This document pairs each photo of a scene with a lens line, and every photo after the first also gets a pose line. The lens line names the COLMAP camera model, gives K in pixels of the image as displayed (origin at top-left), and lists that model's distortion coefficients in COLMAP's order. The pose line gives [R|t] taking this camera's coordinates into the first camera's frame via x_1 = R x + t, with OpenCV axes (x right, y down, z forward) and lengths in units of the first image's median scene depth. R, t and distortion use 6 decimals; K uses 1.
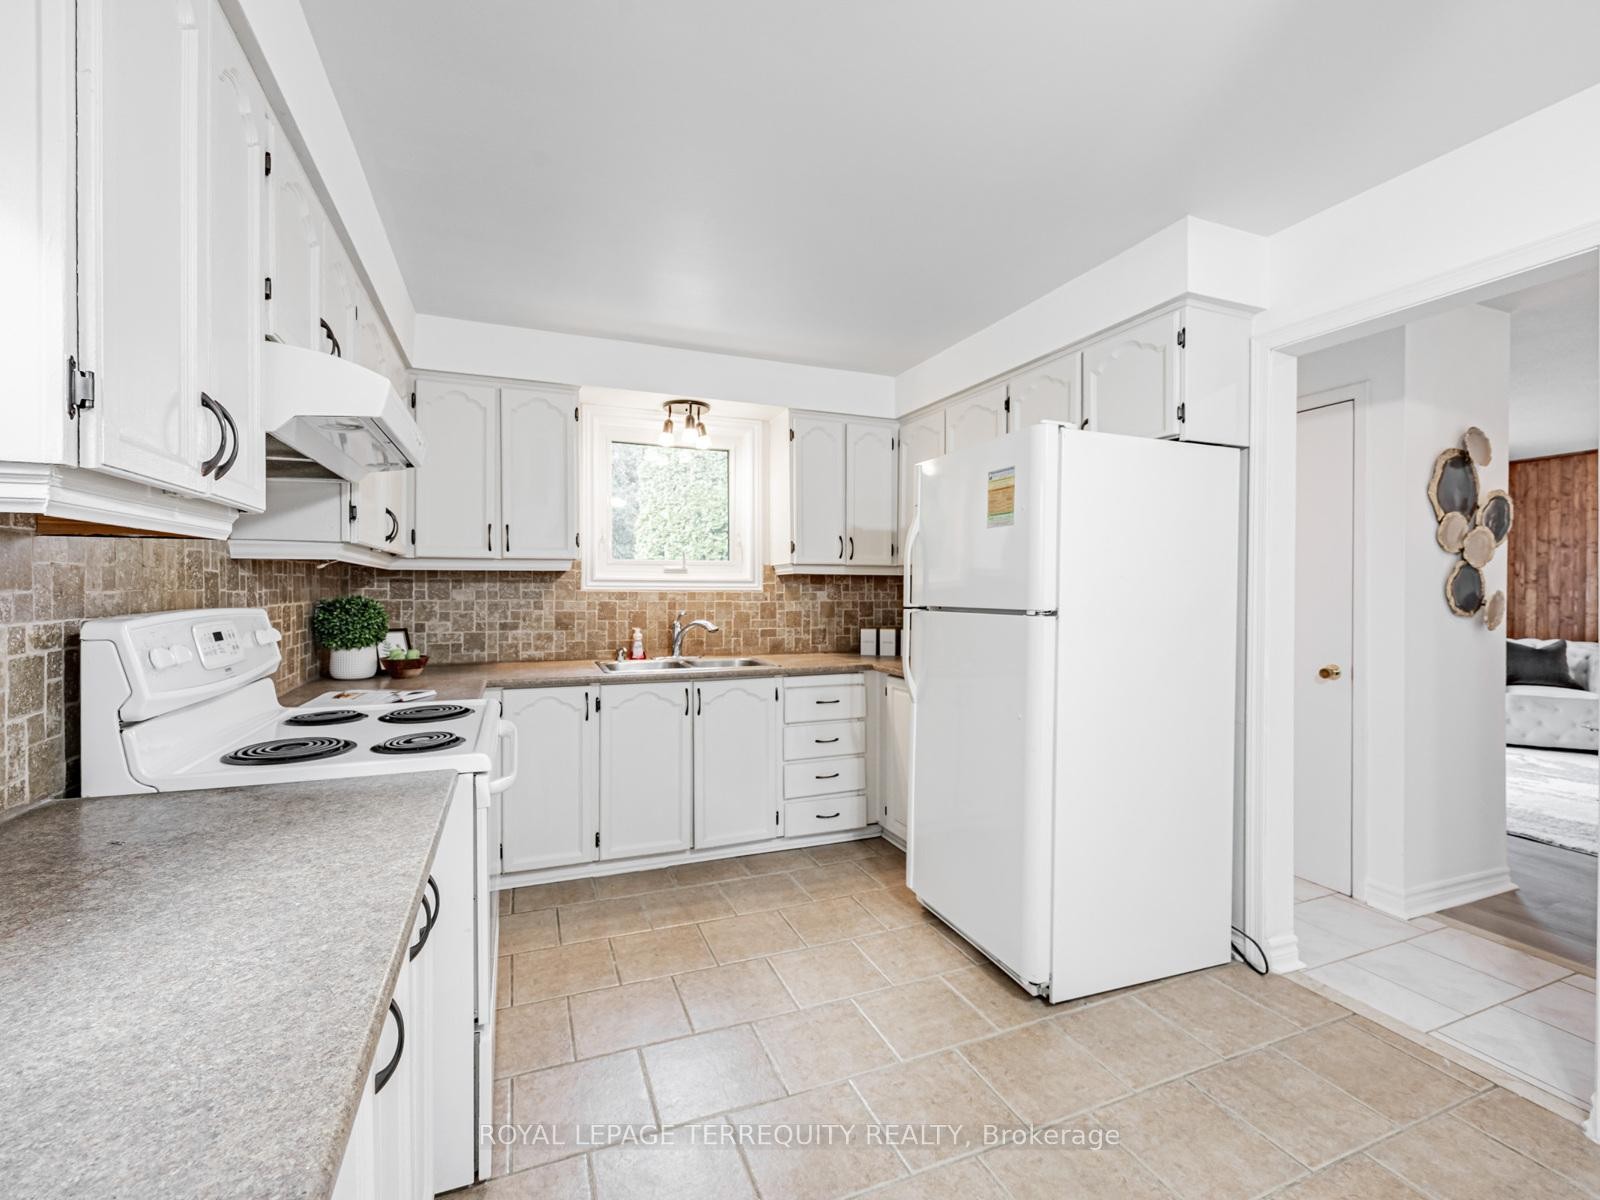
lens RADIAL K [[731.1, 0, 828.4], [0, 731.1, 597.9], [0, 0, 1]] dist [-0.001418, 0.000124]
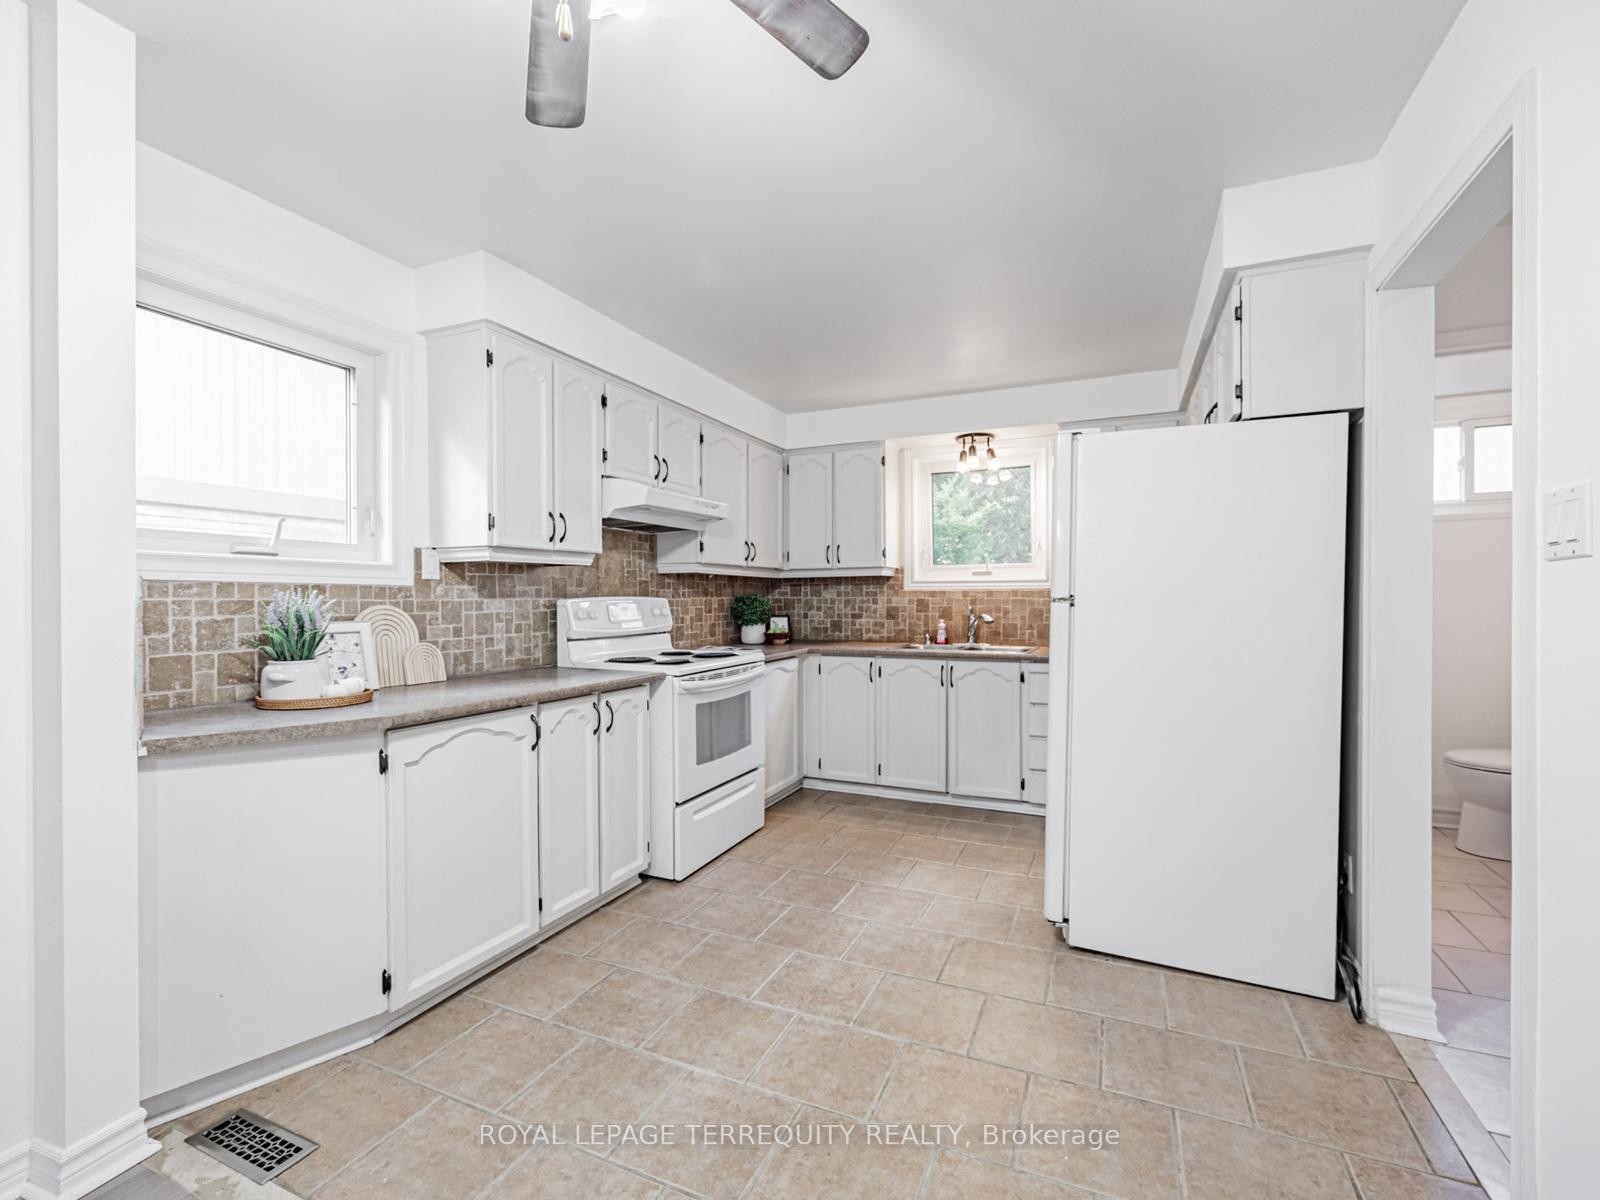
lens RADIAL K [[708.5, 0, 767.6], [0, 708.5, 606.8], [0, 0, 1]] dist [-0.001162, 0.000090]
pose [[0.669953, 0.004908, -0.742387, 0.534495], [-0.003574, 0.999988, 0.003386, 0.019611], [0.742395, 0.000385, 0.669962, -0.053640]]
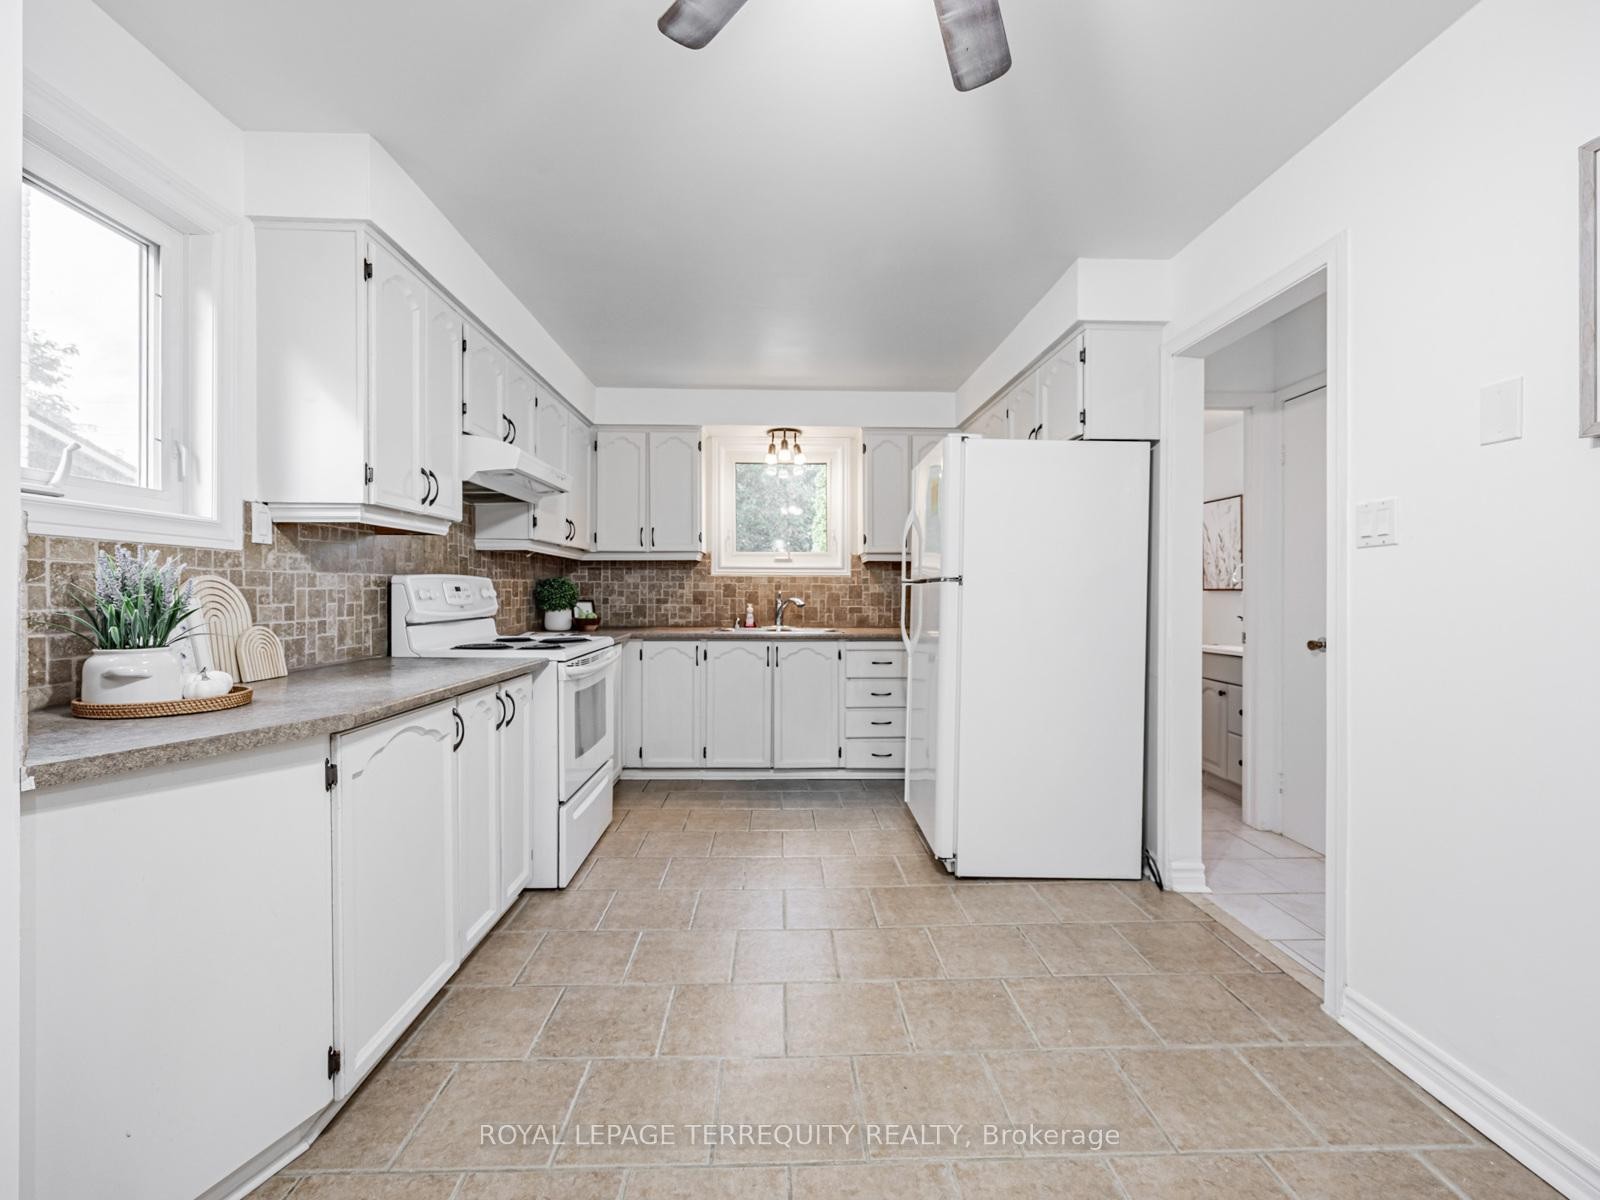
lens RADIAL K [[715.3, 0, 784.8], [0, 715.3, 597.4], [0, 0, 1]] dist [-0.002370, 0.000285]
pose [[0.929391, 0.004900, -0.369063, 0.325789], [-0.005856, 0.999982, -0.001469, 0.037532], [0.369049, 0.003526, 0.929403, -0.207476]]
